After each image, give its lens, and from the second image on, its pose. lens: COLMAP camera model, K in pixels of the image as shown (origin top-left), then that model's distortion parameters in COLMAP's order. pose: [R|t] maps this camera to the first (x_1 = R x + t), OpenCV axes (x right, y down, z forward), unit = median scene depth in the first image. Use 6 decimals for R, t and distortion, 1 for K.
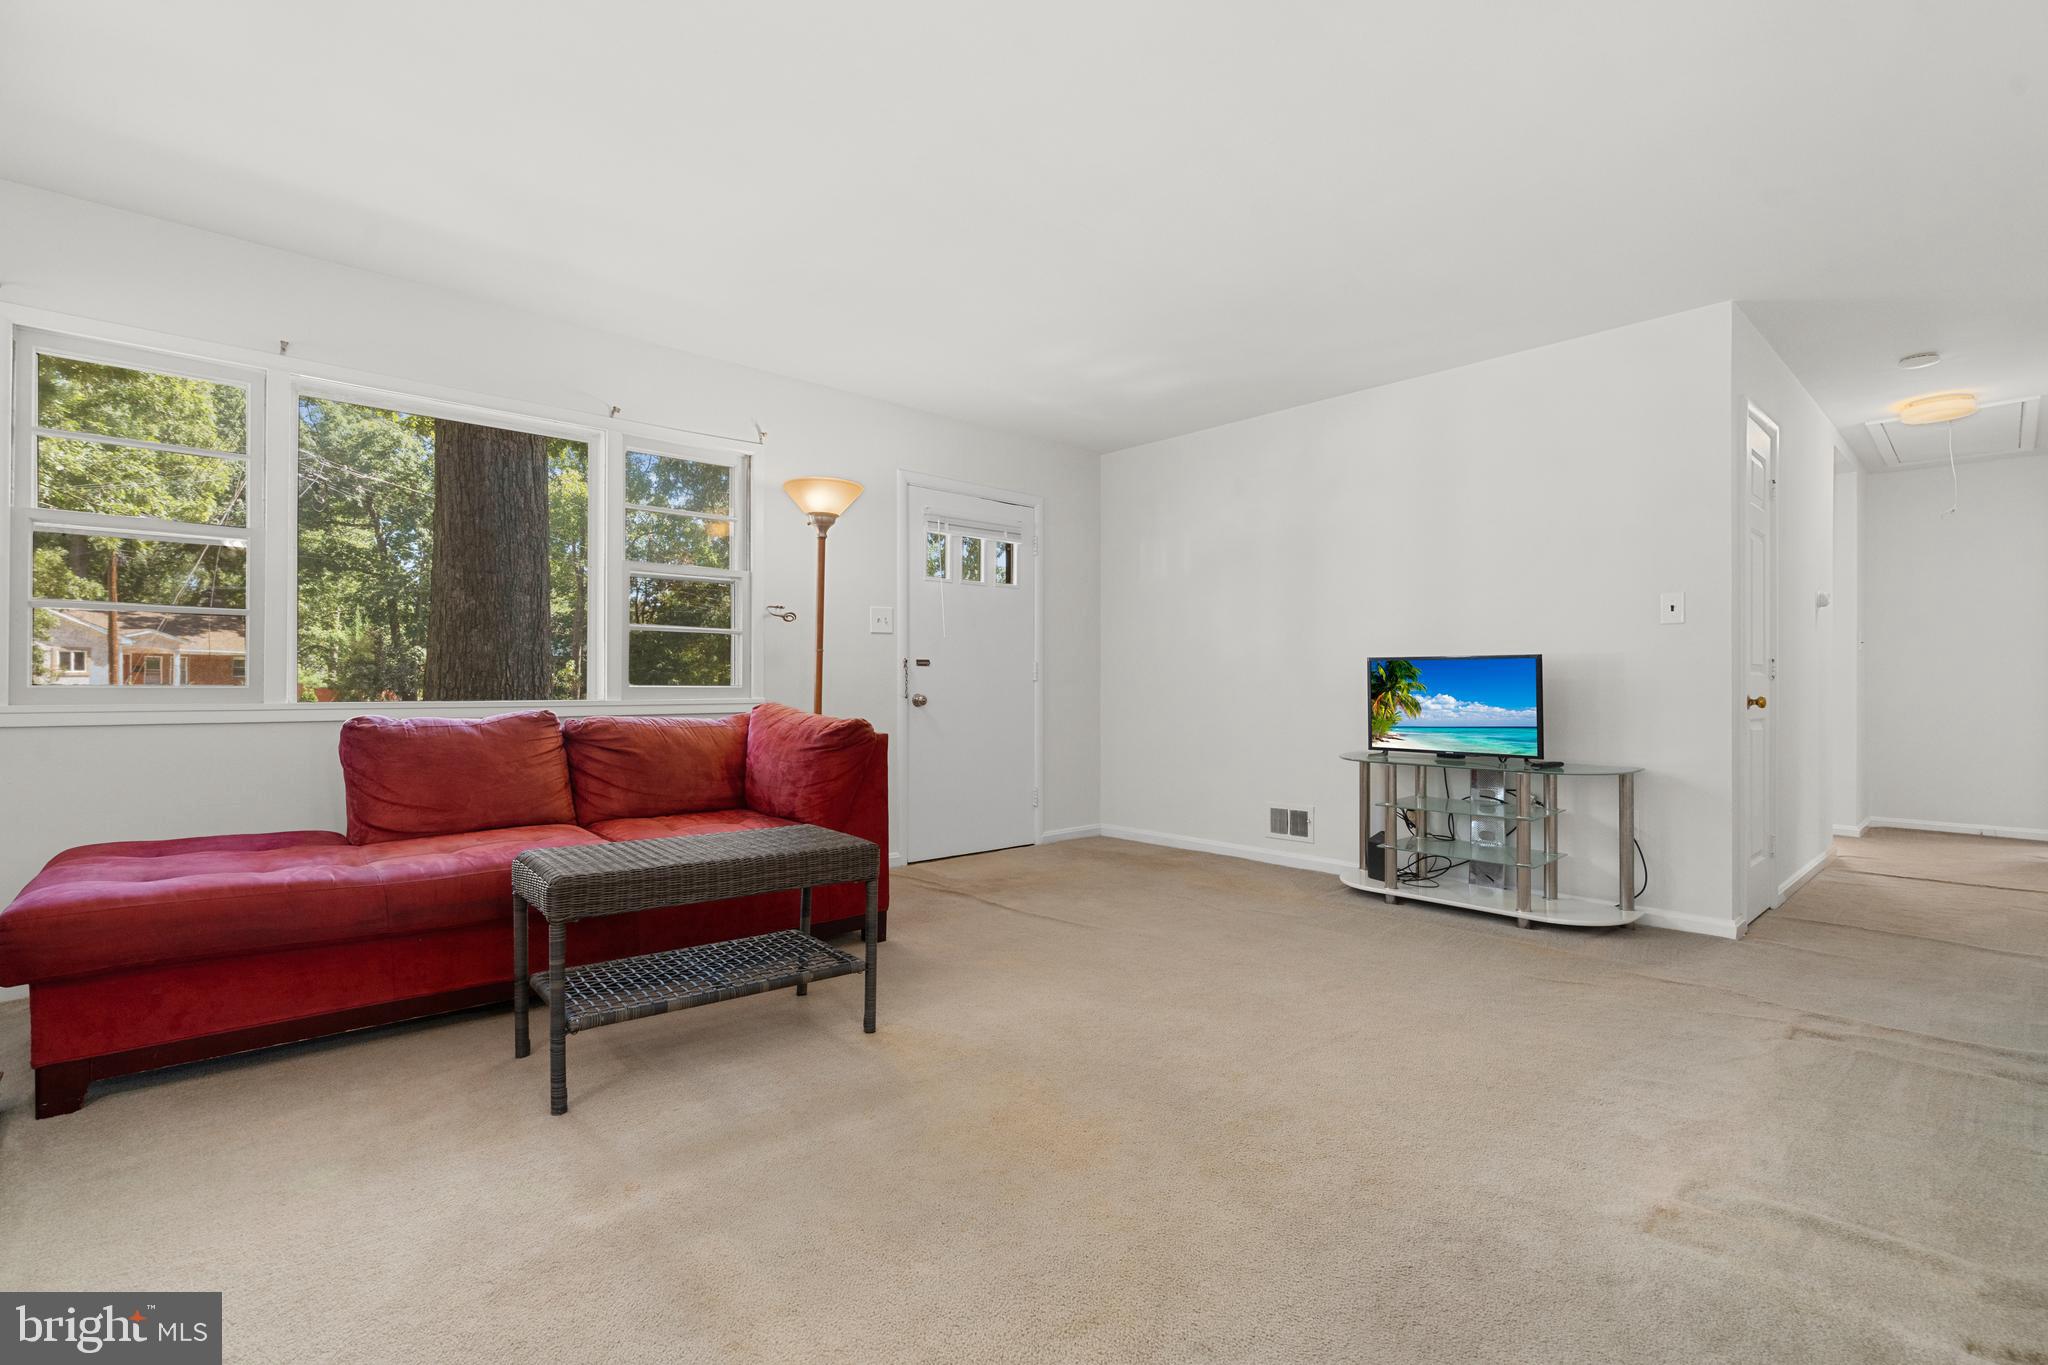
lens RADIAL K [[933.5, 0, 1017.3], [0, 933.5, 684.1], [0, 0, 1]] dist [0.001015, 0.001427]
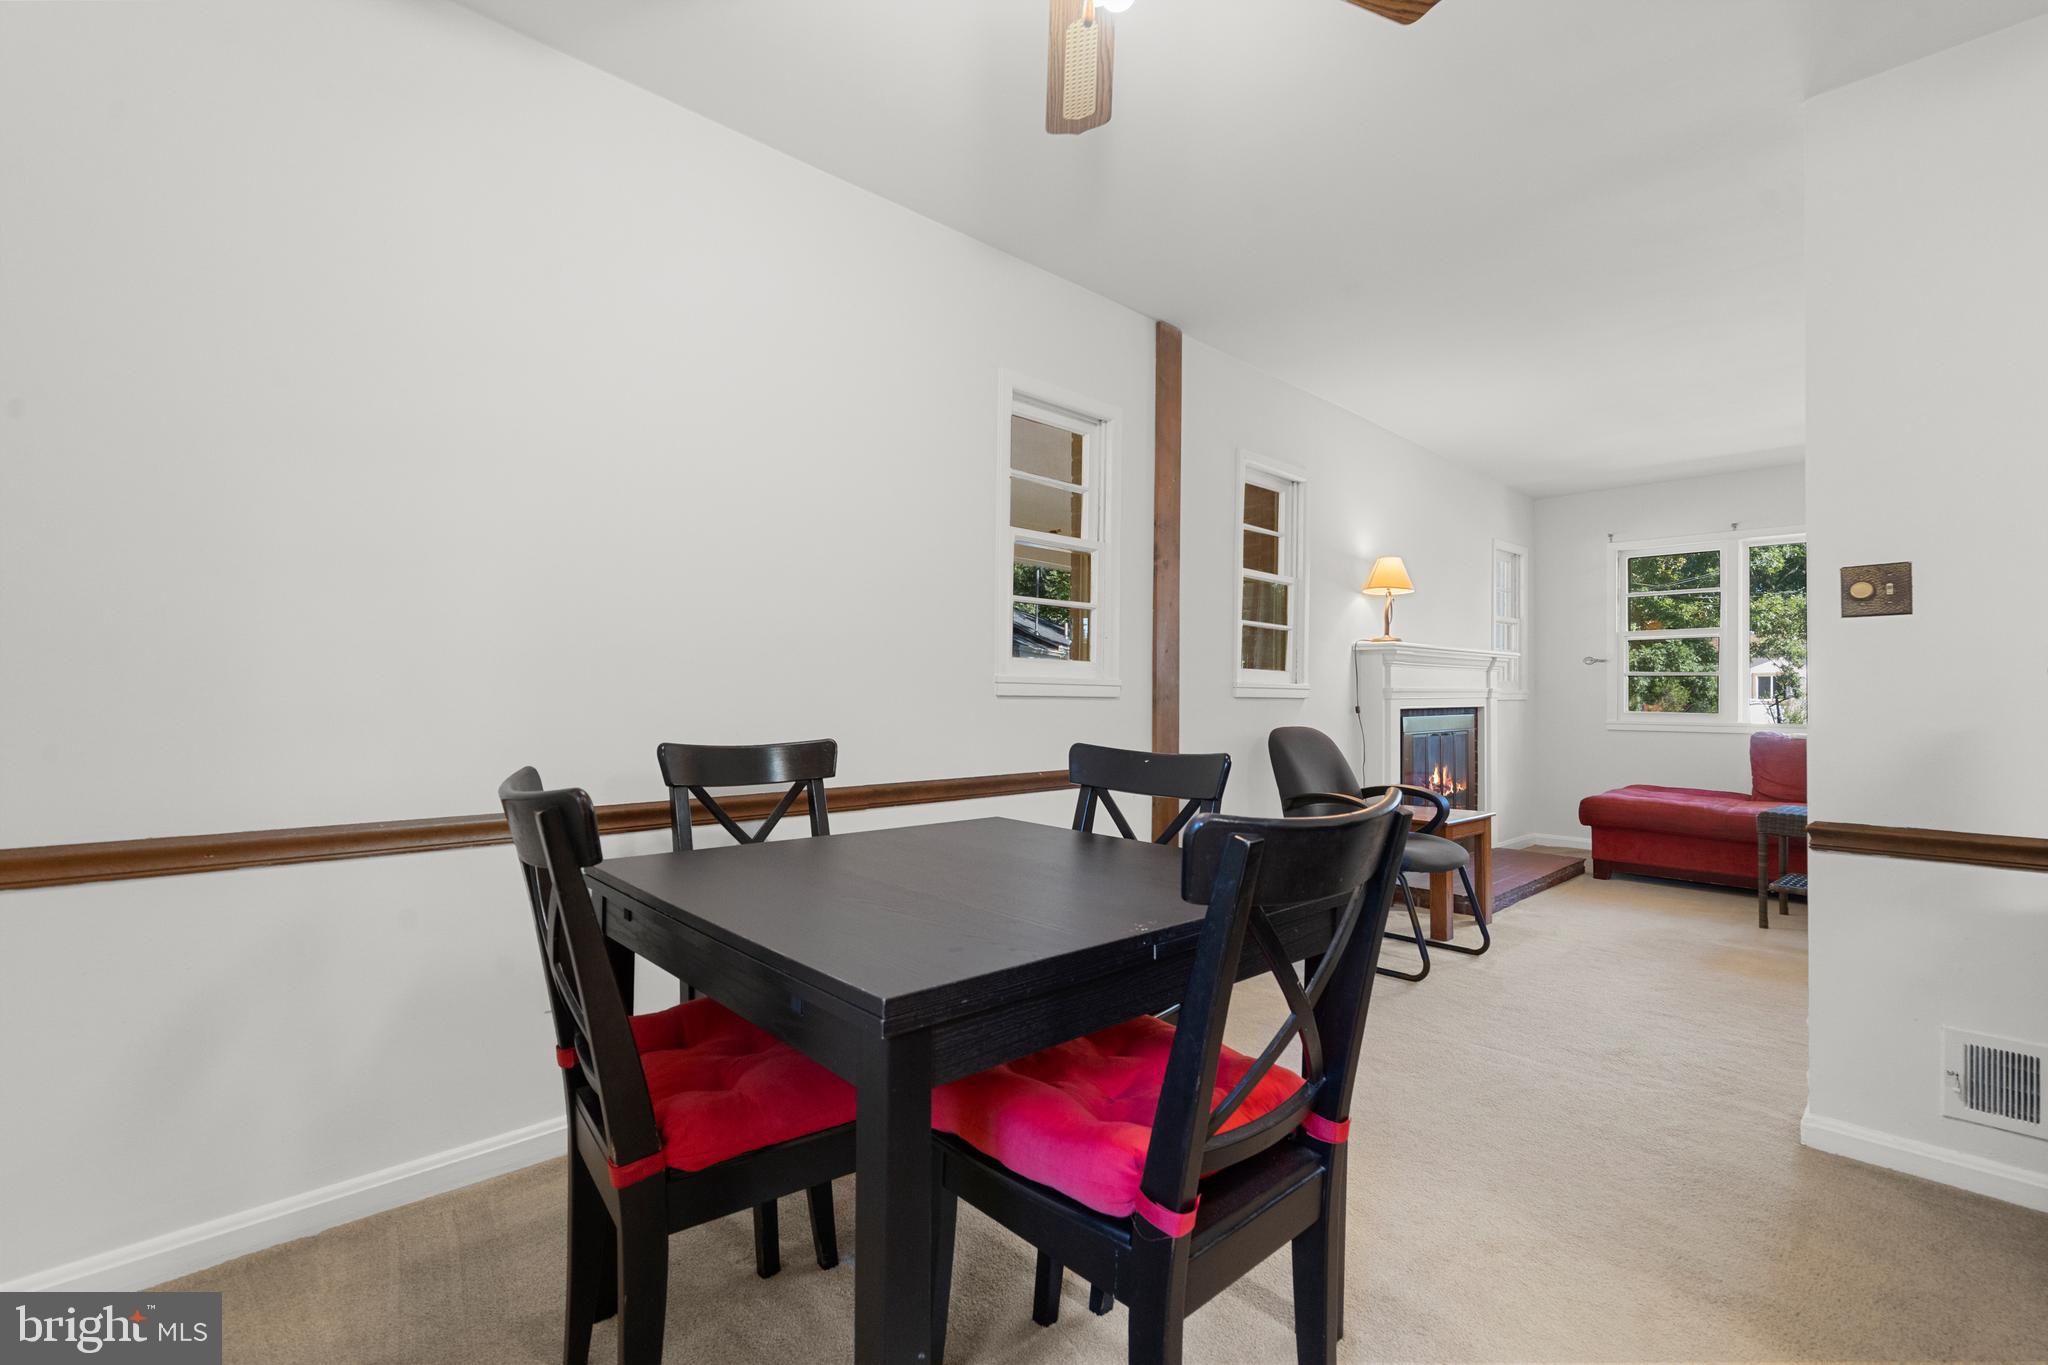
lens RADIAL K [[933.5, 0, 1020.7], [0, 933.5, 689.9], [0, 0, 1]] dist [0.001015, 0.001427]
pose [[0.044060, -0.004123, -0.999020, 1.292402], [0.002193, 0.999989, -0.004030, -0.050864], [0.999026, -0.002014, 0.044068, -0.622618]]
